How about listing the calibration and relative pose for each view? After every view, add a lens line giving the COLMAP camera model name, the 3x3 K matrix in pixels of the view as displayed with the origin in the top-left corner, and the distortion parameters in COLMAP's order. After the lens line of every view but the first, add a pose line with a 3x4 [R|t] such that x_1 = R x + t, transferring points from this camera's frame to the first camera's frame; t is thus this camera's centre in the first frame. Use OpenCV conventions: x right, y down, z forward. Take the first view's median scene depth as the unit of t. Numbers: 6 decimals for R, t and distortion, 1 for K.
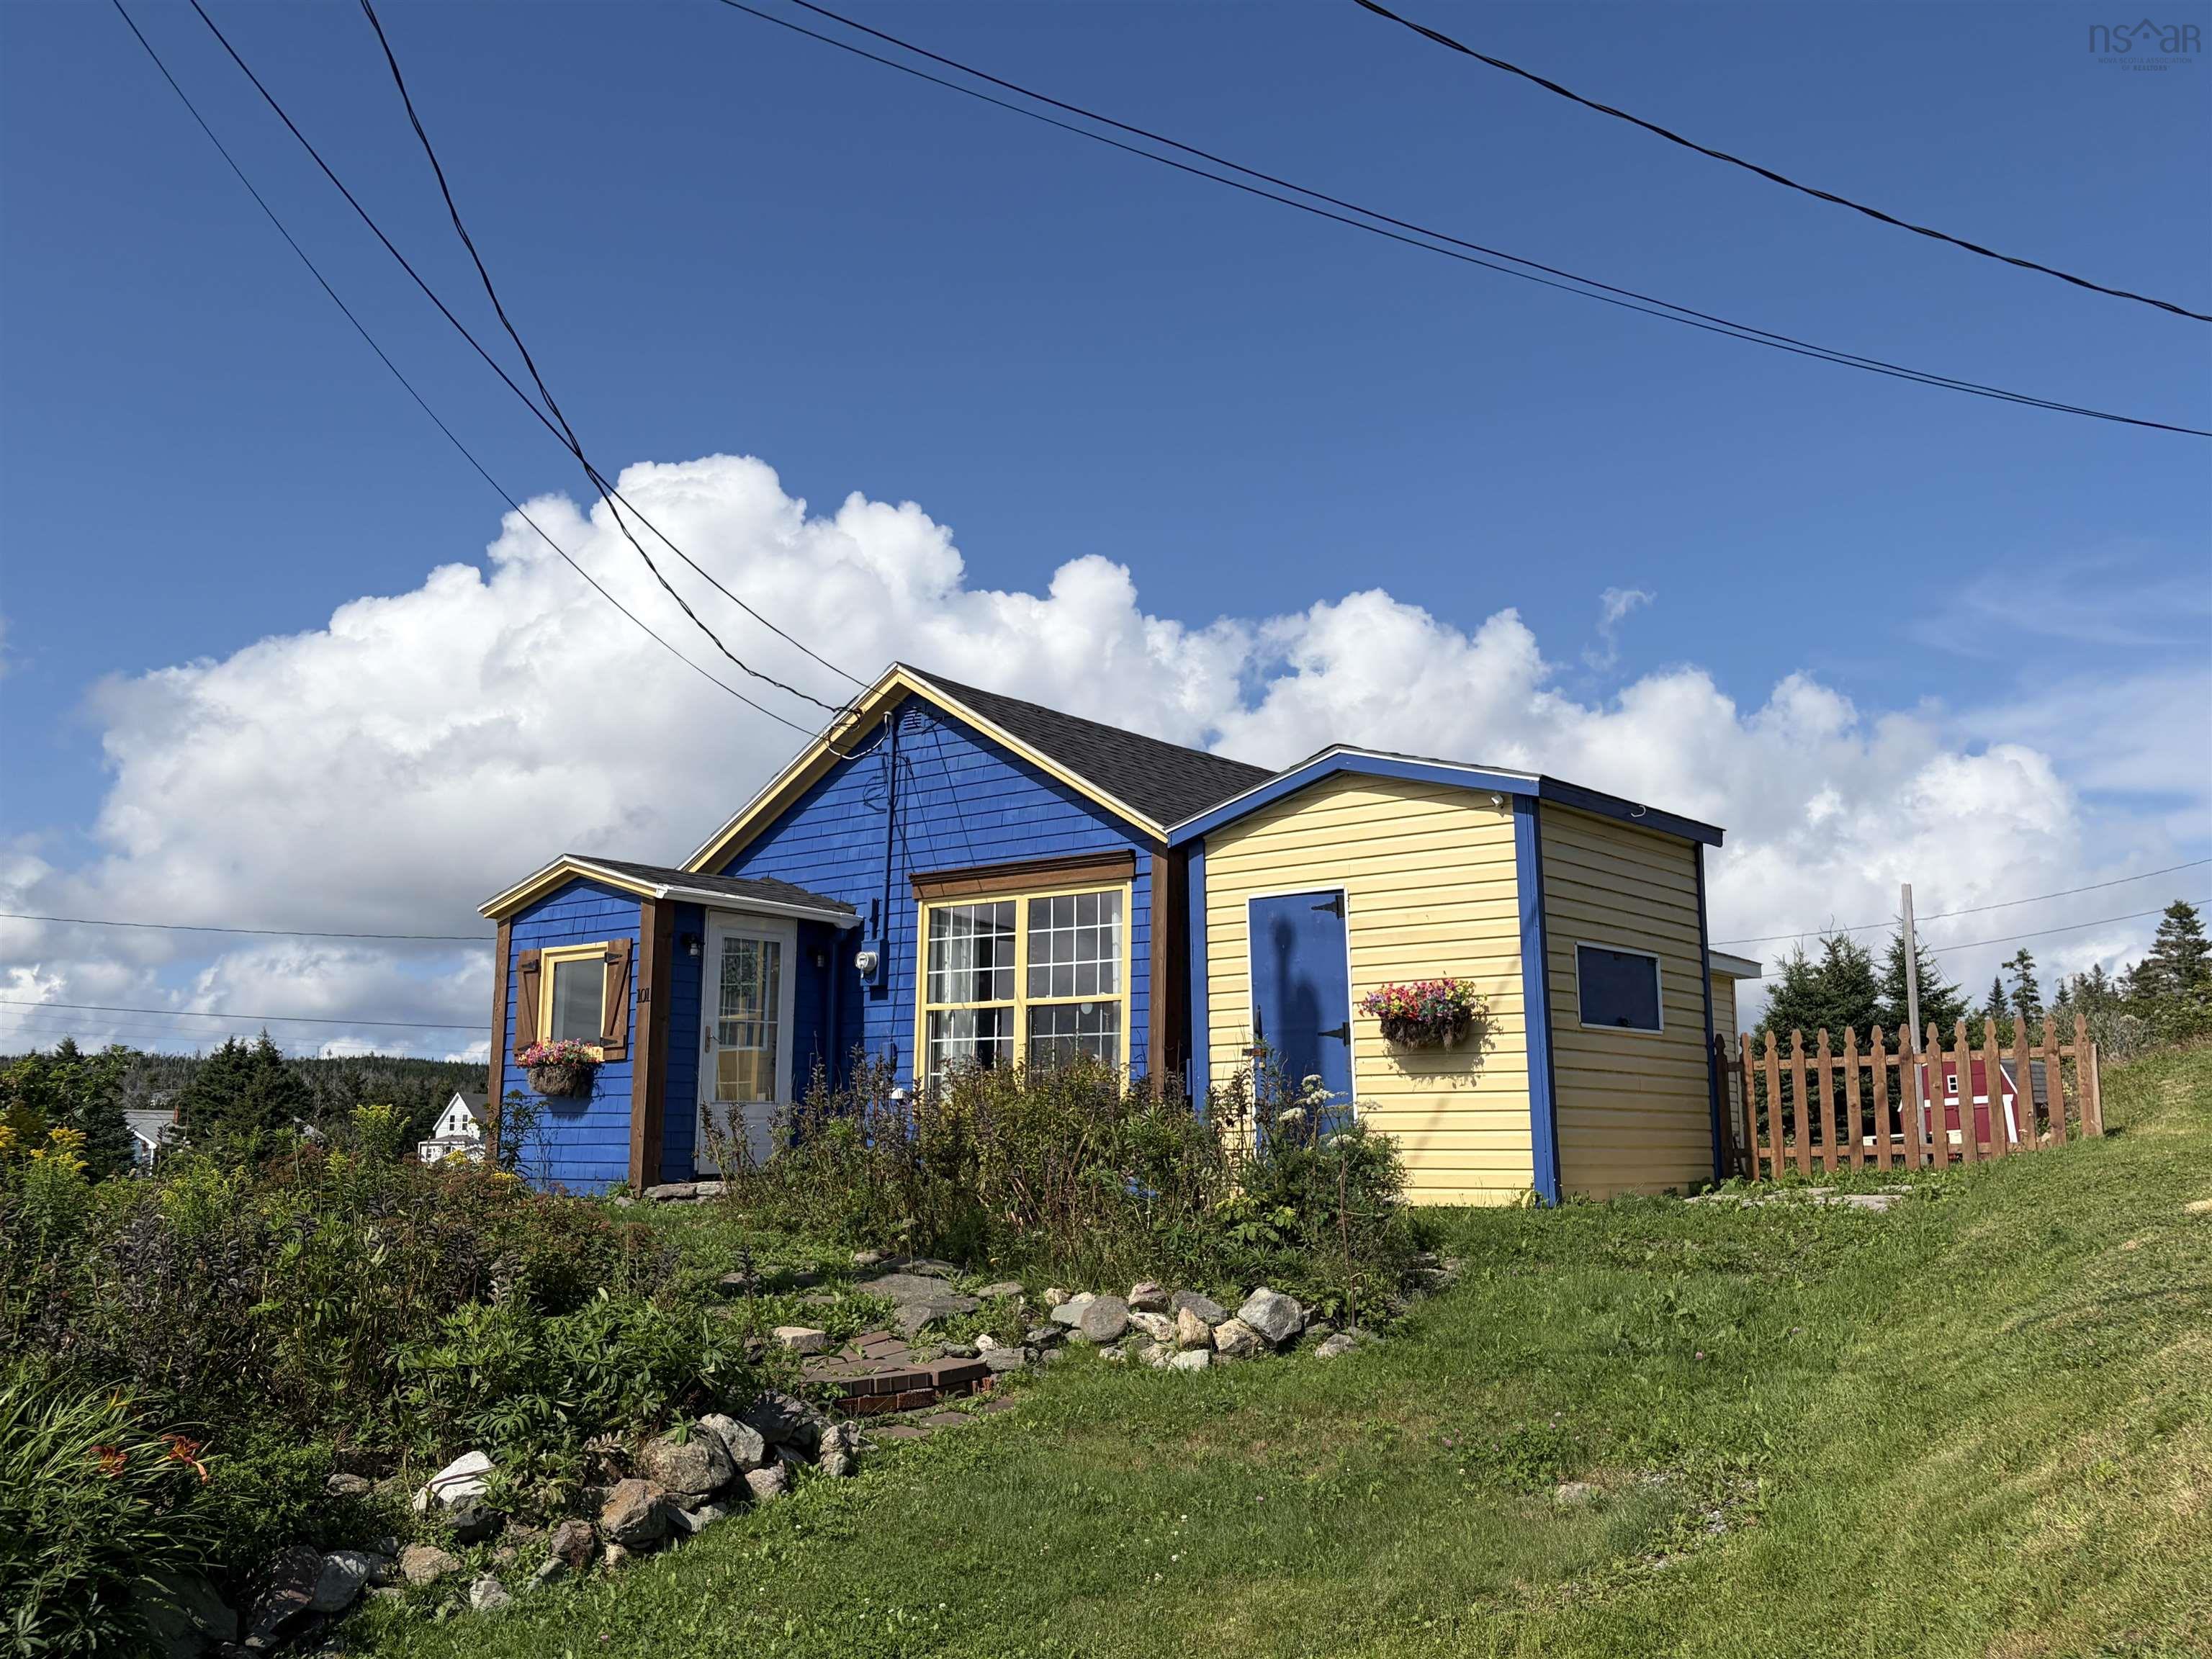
lens RADIAL K [[1938.7, 0, 1106.0], [0, 1938.7, 829.5], [0, 0, 1]] dist [0.135516, 0.000458]
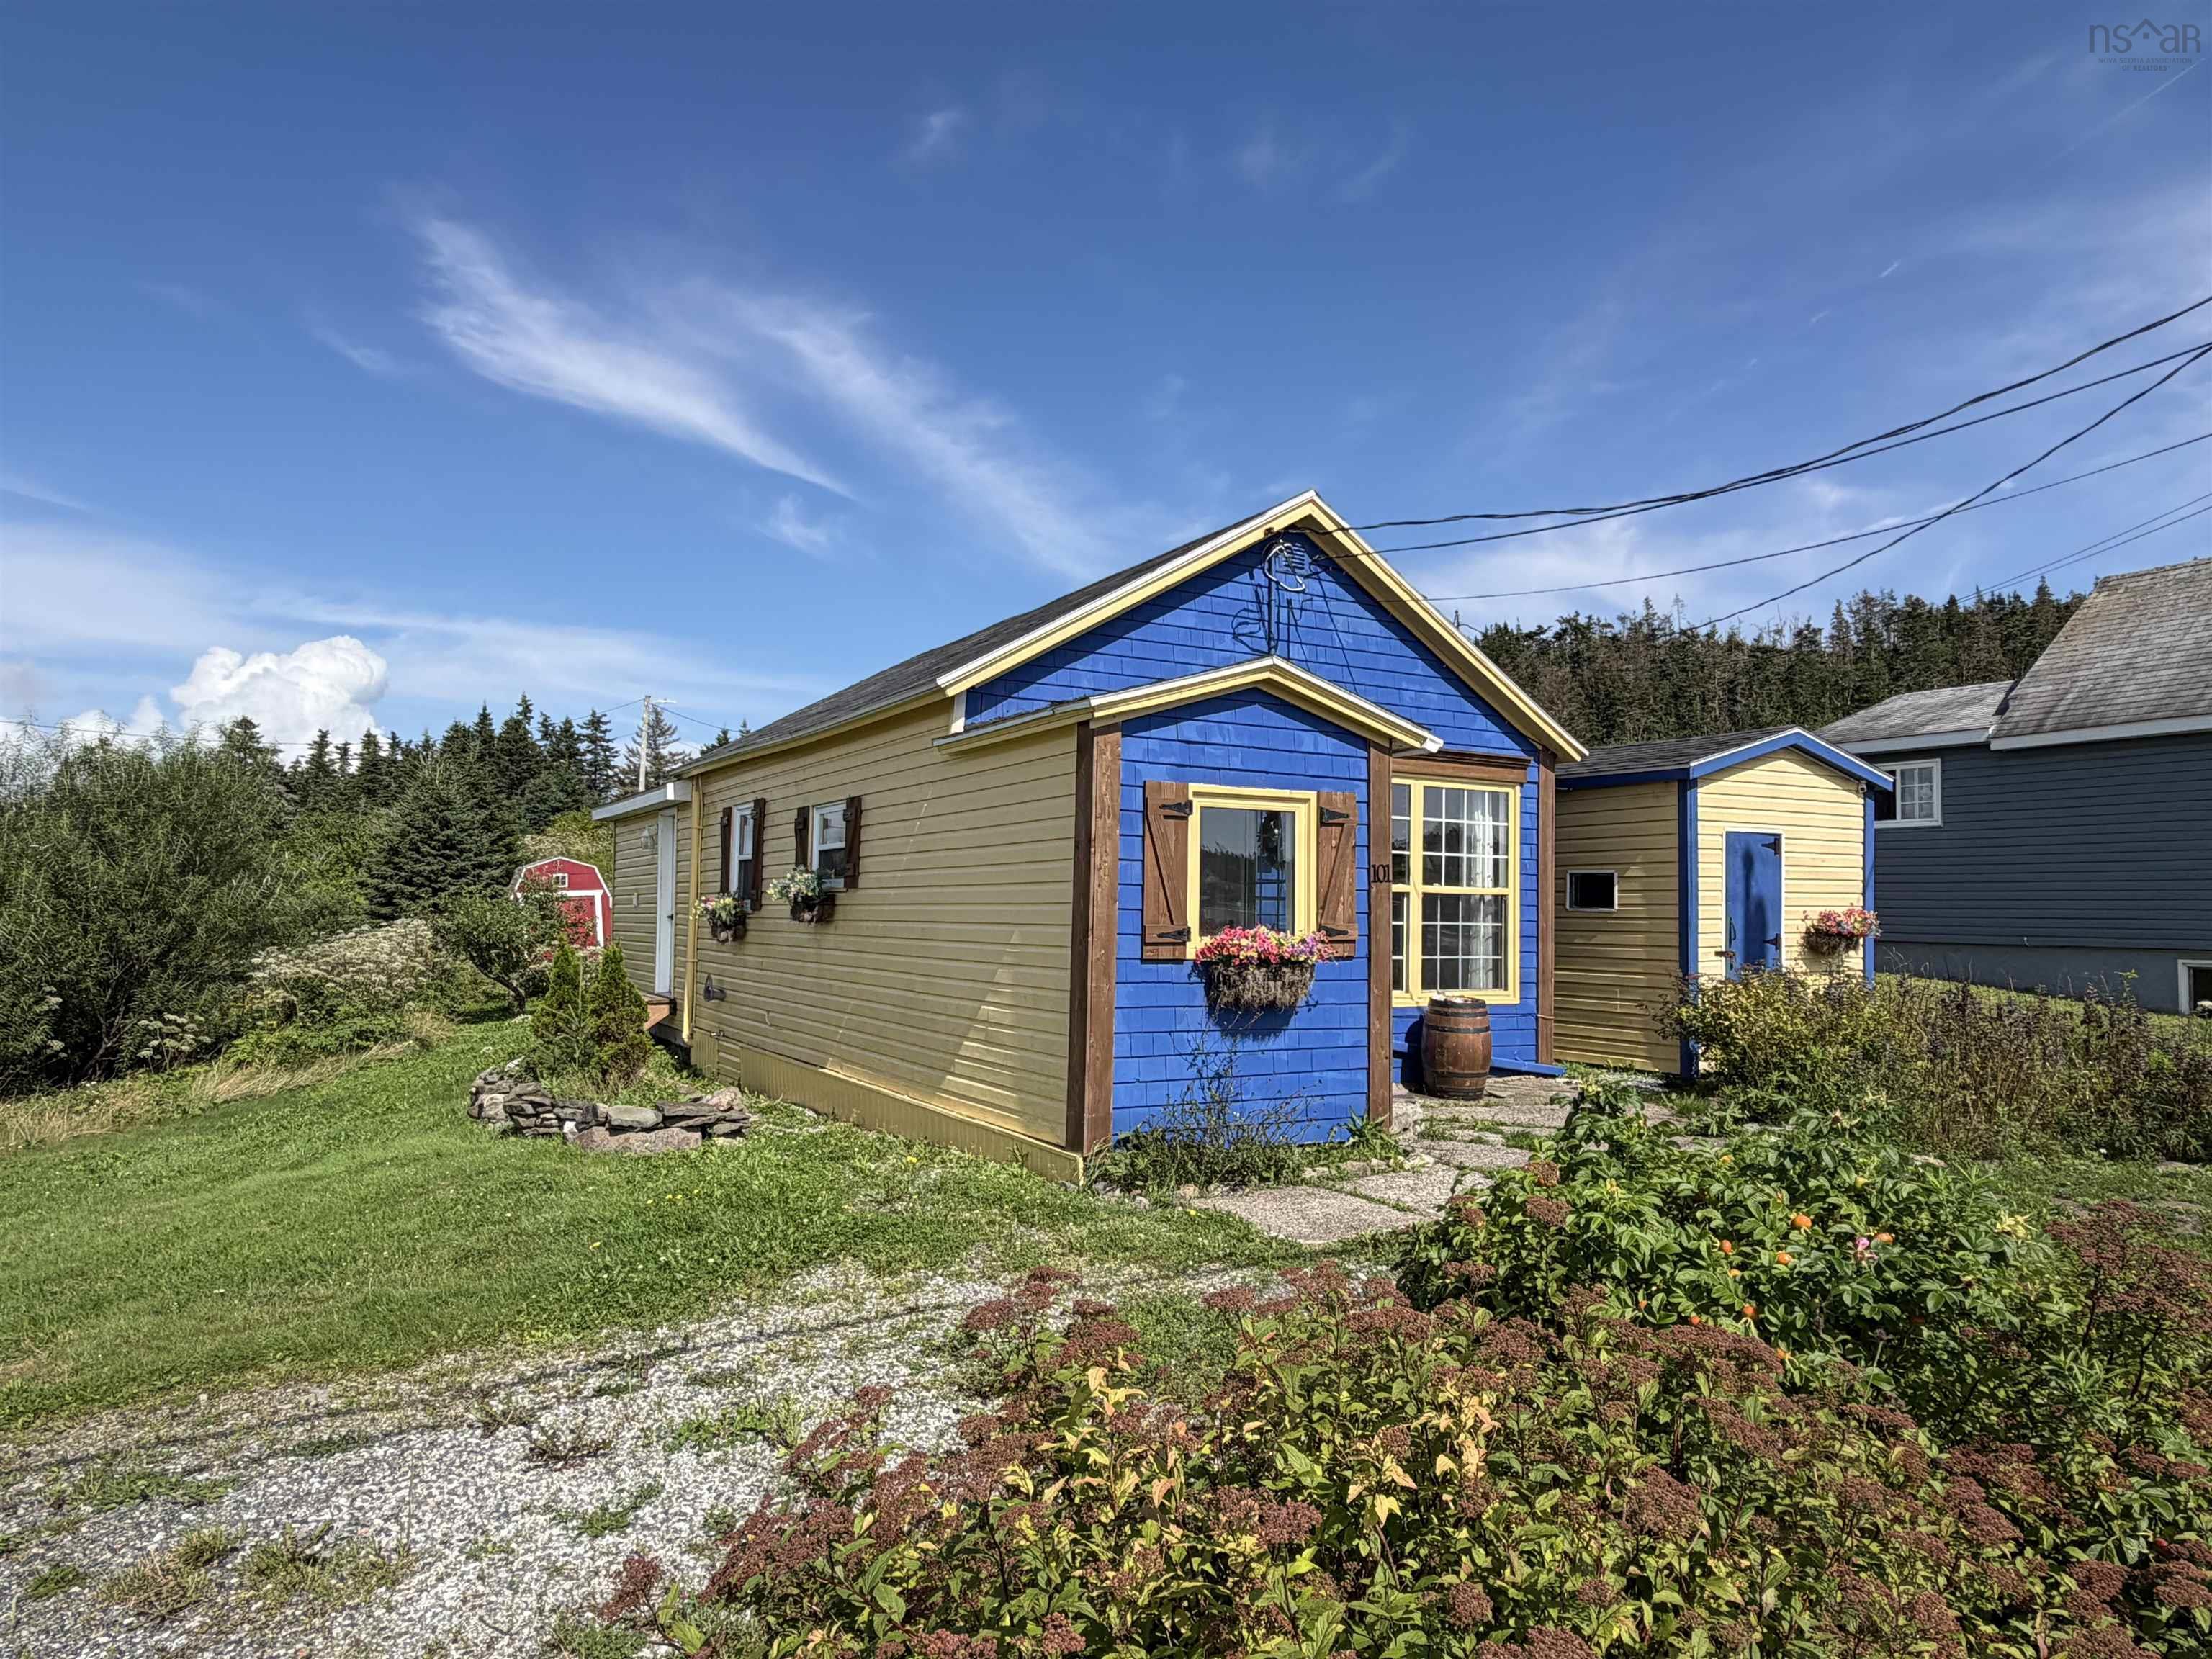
lens RADIAL K [[1356.2, 0, 1106.5], [0, 1356.2, 842.2], [0, 0, 1]] dist [0.003325, 0.001892]
pose [[0.365027, 0.046983, 0.929811, -0.756754], [-0.164737, 0.986226, 0.014839, 0.082206], [-0.916306, -0.158590, 0.367739, 0.901961]]
